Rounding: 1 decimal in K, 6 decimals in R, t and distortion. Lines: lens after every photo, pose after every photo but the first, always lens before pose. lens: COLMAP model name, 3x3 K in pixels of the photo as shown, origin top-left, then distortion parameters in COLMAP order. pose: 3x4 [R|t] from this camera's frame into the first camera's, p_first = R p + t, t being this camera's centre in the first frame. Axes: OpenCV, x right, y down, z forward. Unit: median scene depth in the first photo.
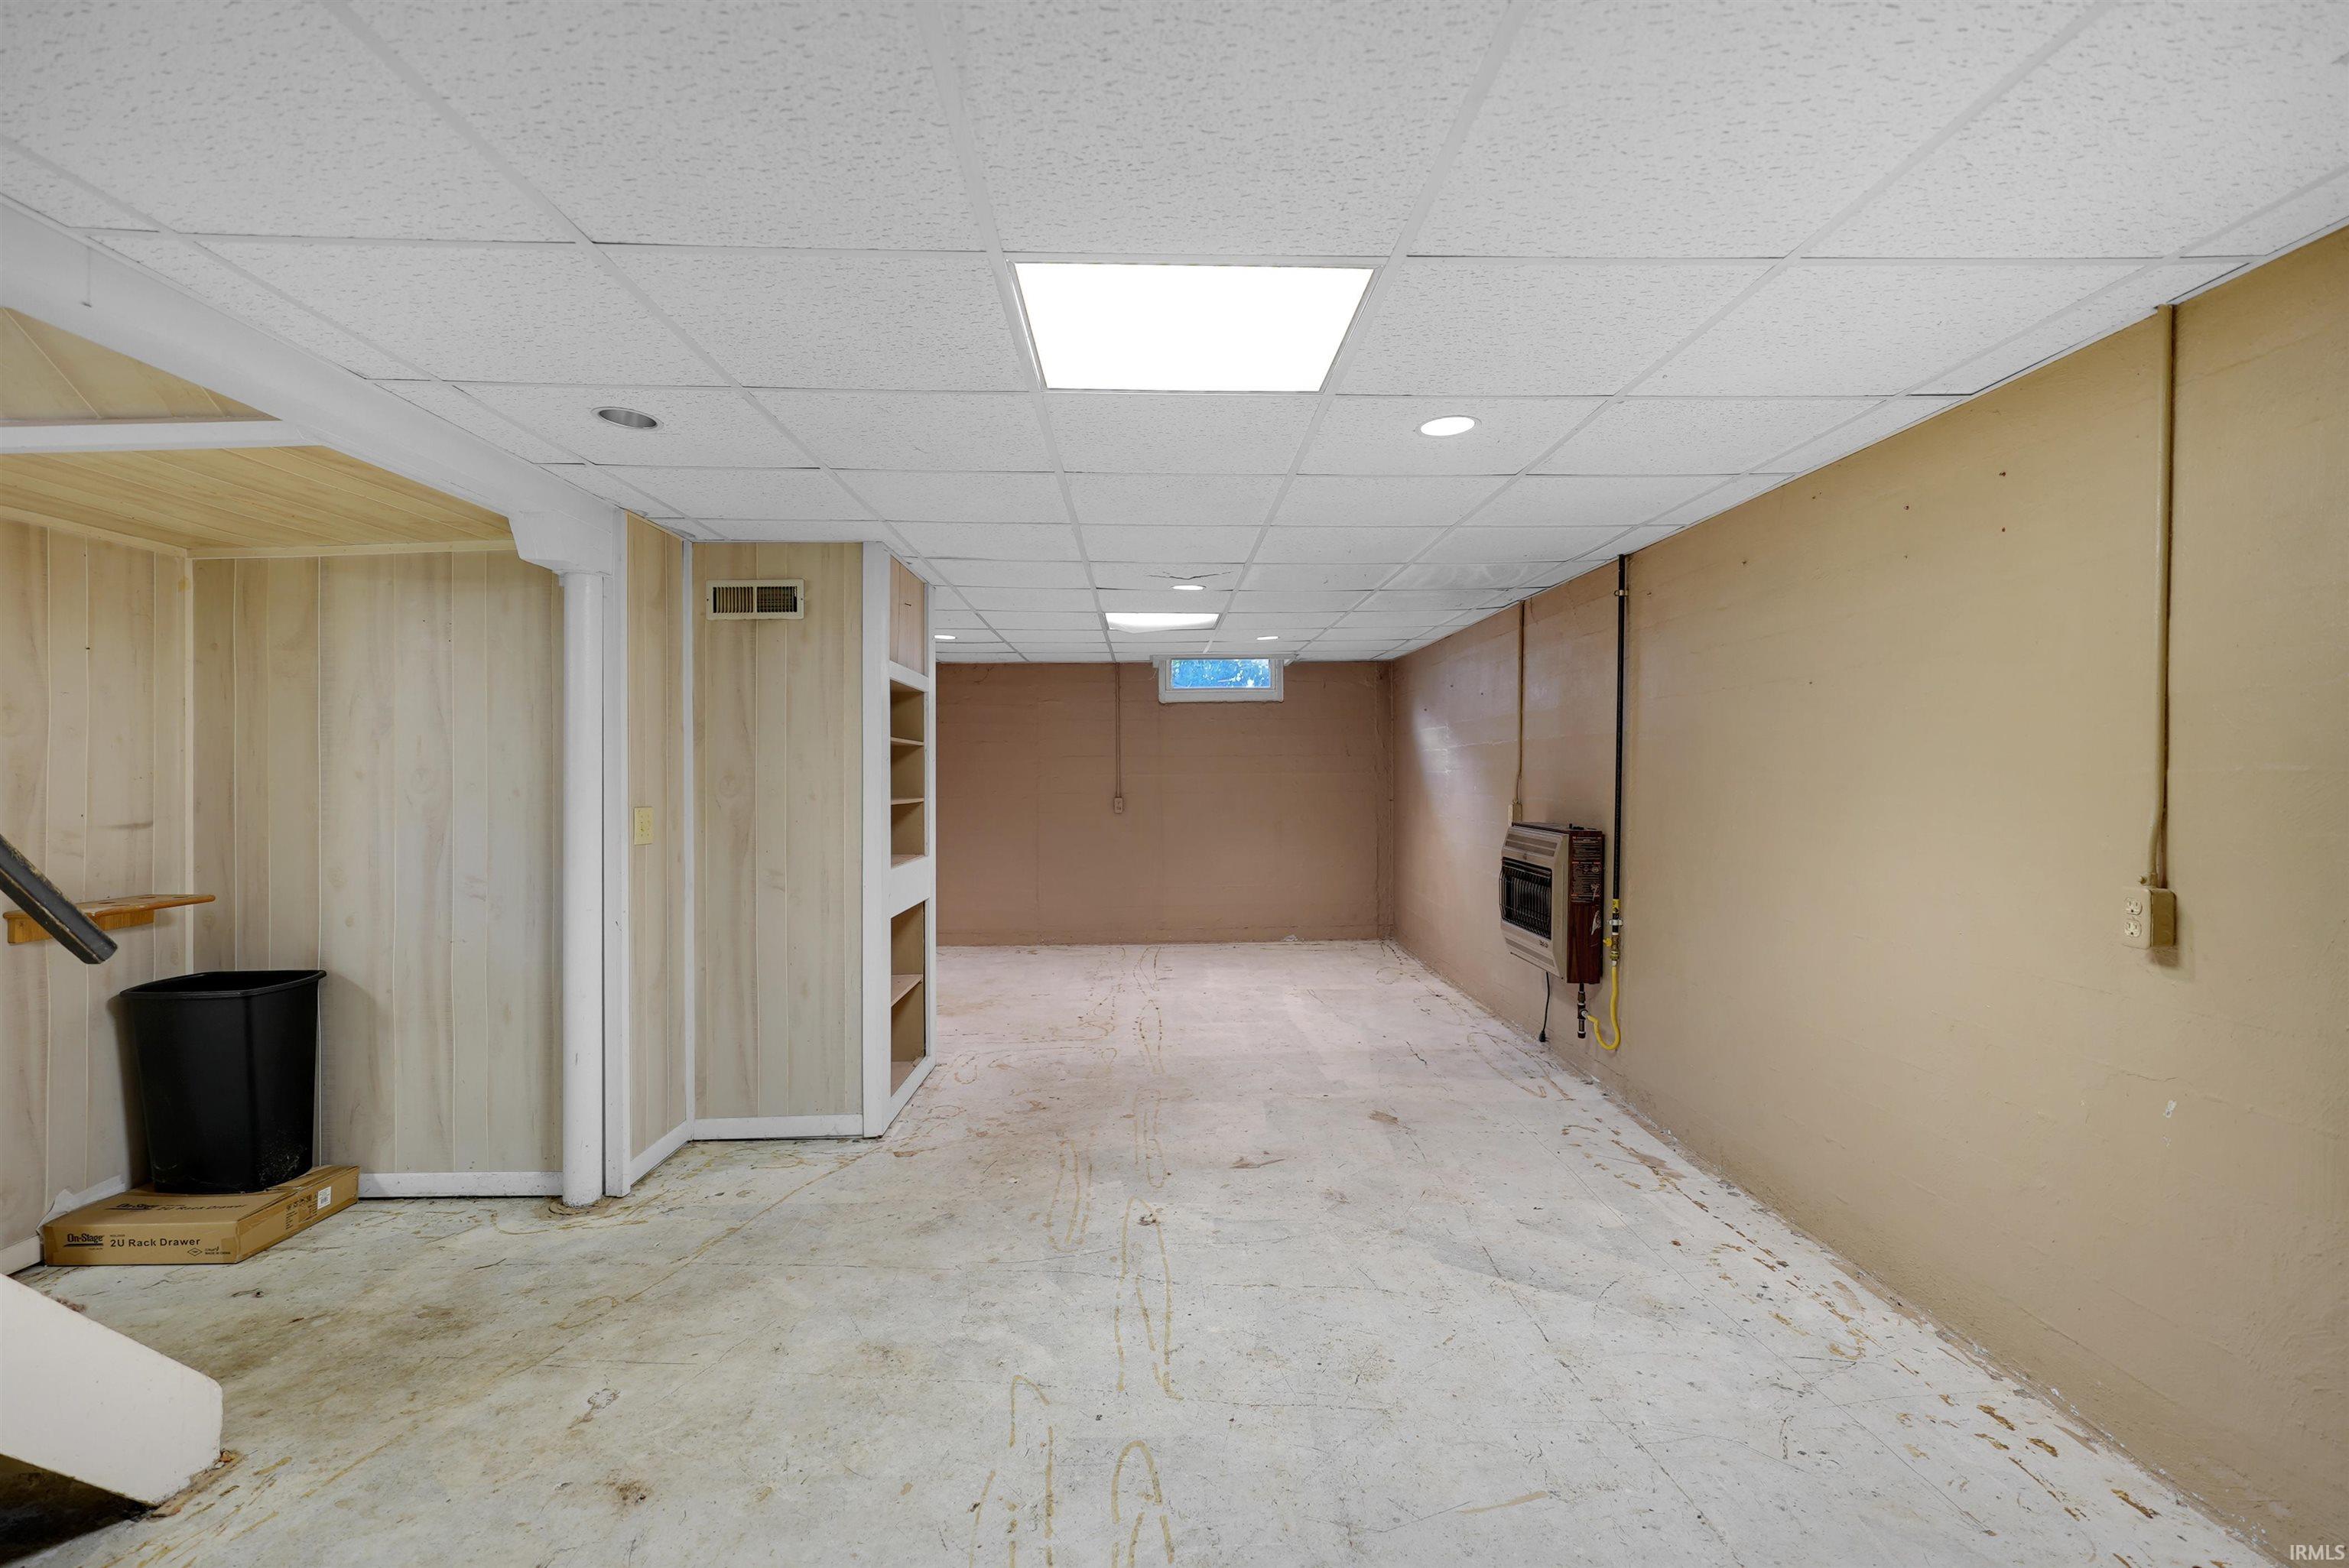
lens RADIAL K [[1083.3, 0, 1191.5], [0, 1083.3, 768.0], [0, 0, 1]] dist [-0.014018, 0.006187]
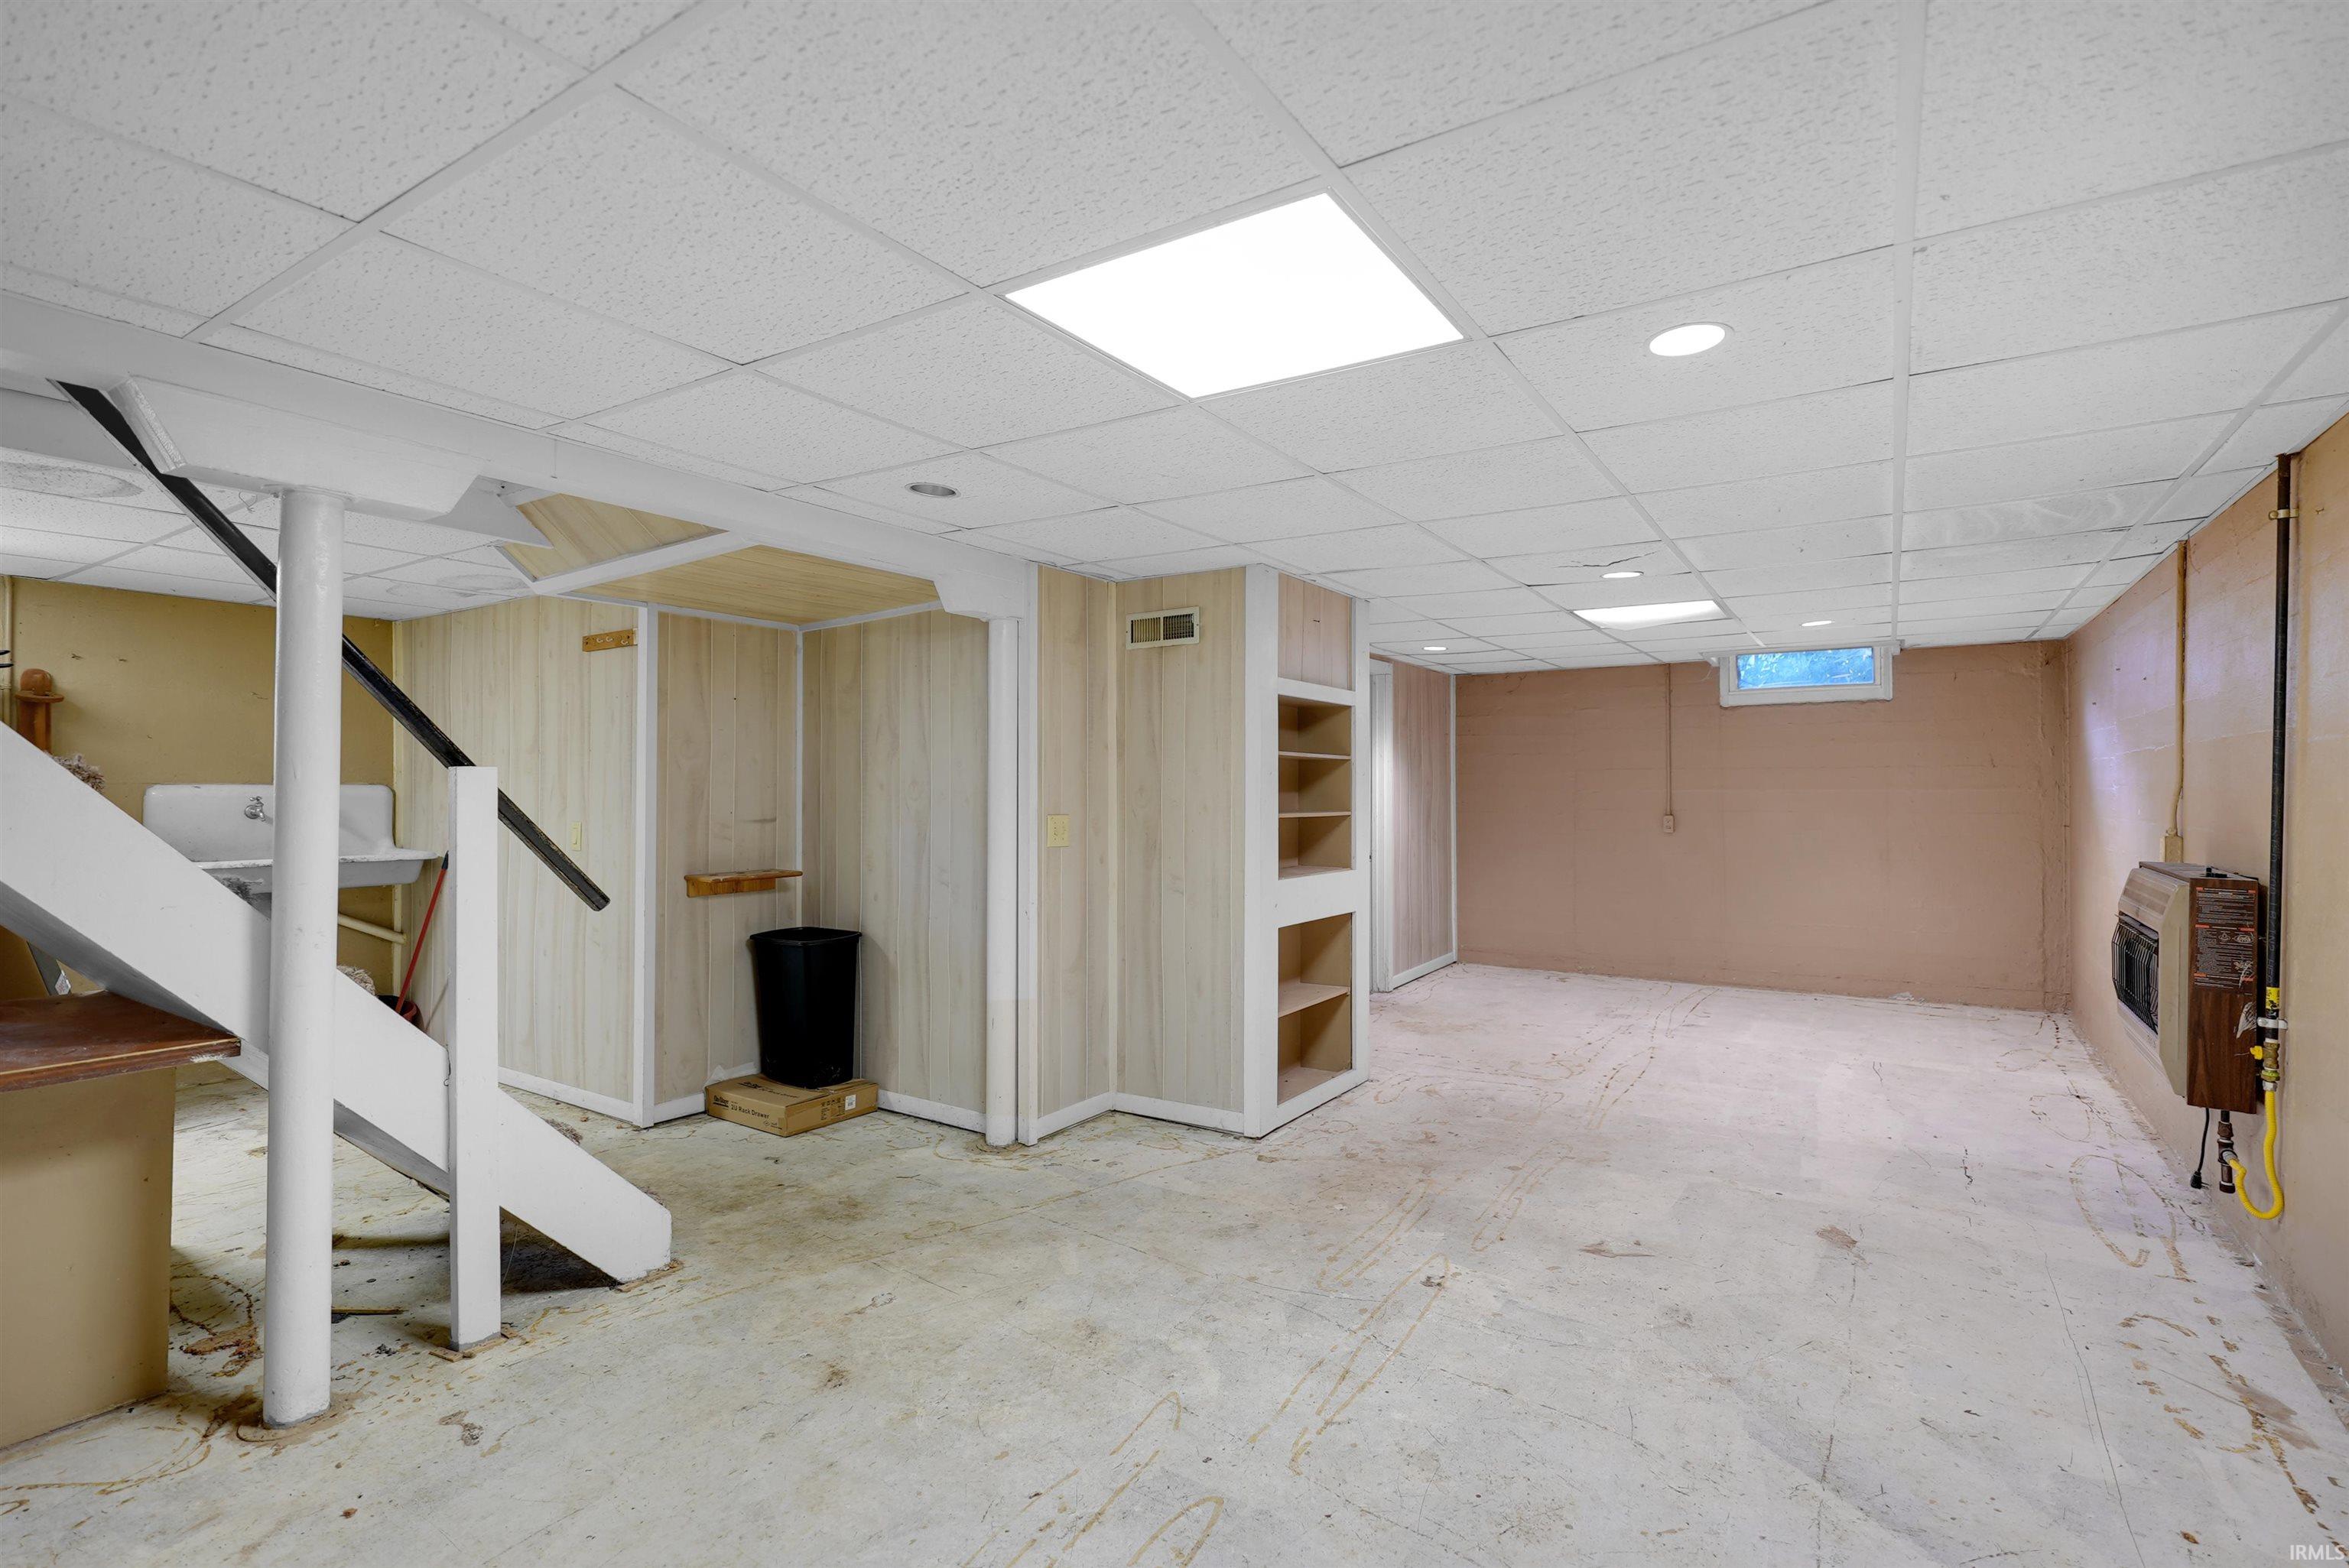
lens RADIAL K [[1083.3, 0, 1200.0], [0, 1083.3, 773.8], [0, 0, 1]] dist [-0.014018, 0.006187]
pose [[0.821604, -0.001422, -0.570057, 0.301948], [-0.002257, 0.999981, -0.005748, -0.001824], [0.570055, 0.006009, 0.821585, 0.135364]]
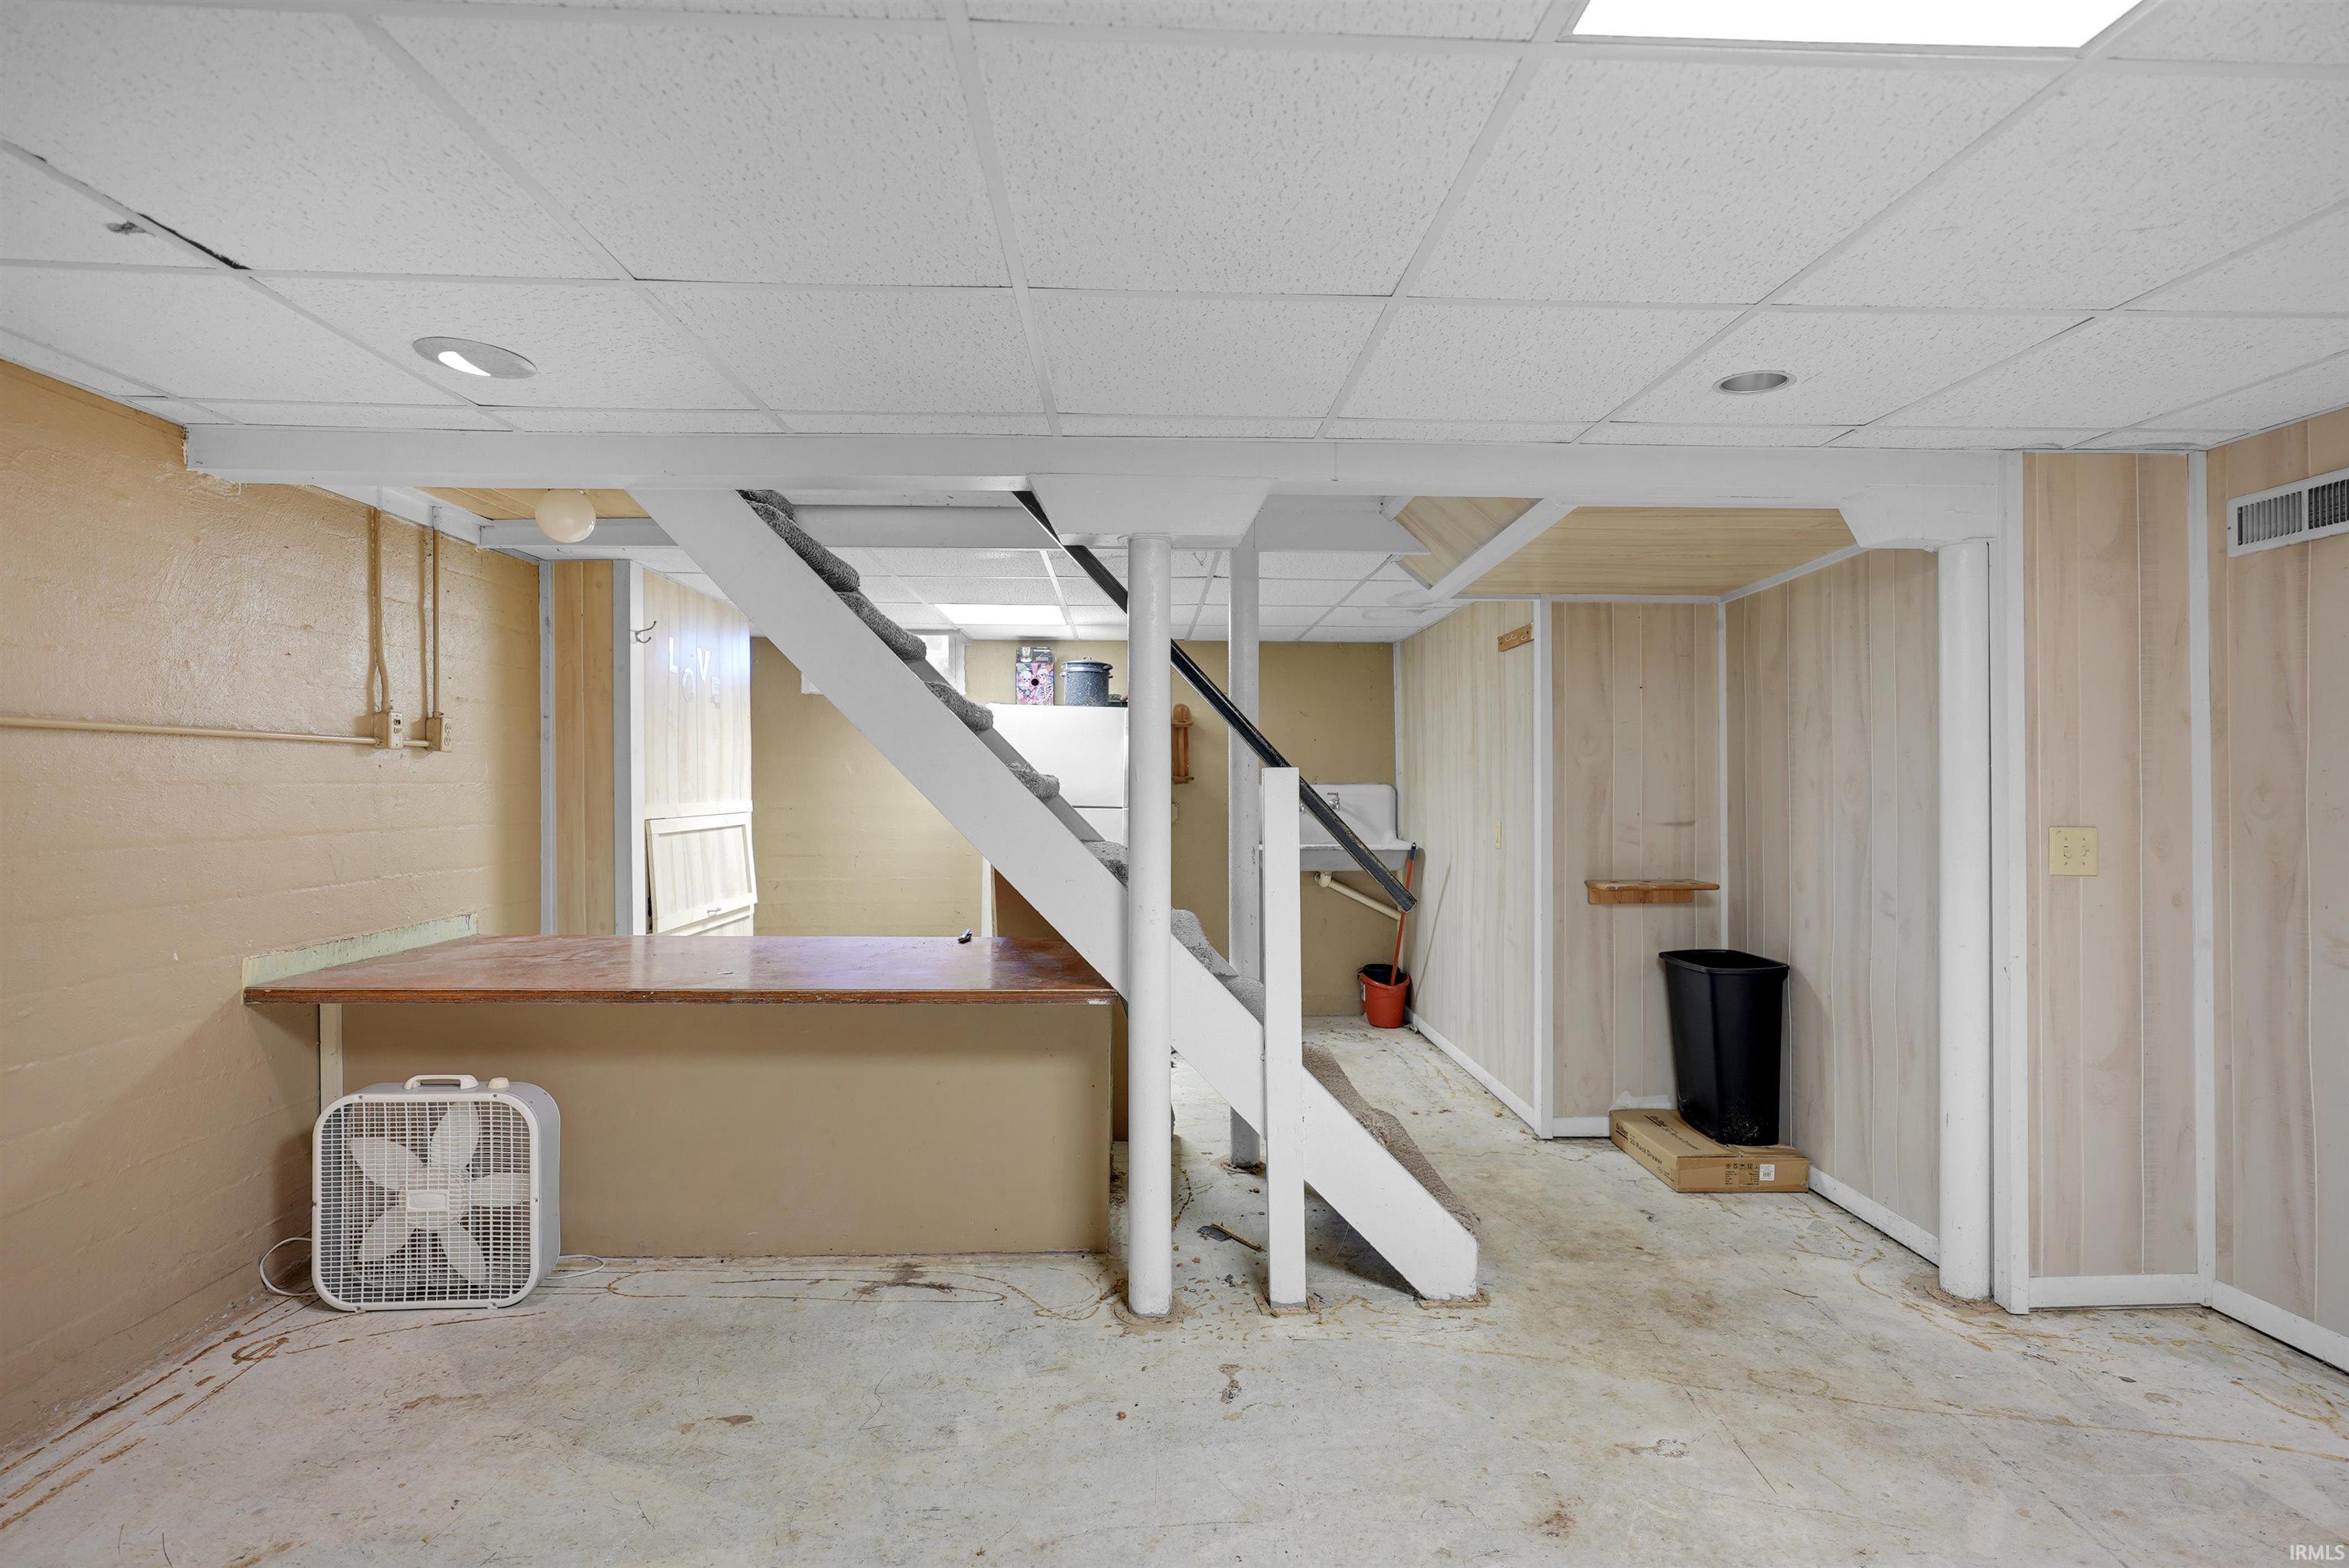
lens RADIAL K [[1083.3, 0, 1189.9], [0, 1083.3, 782.9], [0, 0, 1]] dist [-0.014018, 0.006187]
pose [[0.007612, 0.002131, -0.999969, 0.265613], [0.006653, 0.999975, 0.002182, -0.000745], [0.999949, -0.006669, 0.007597, 0.391973]]
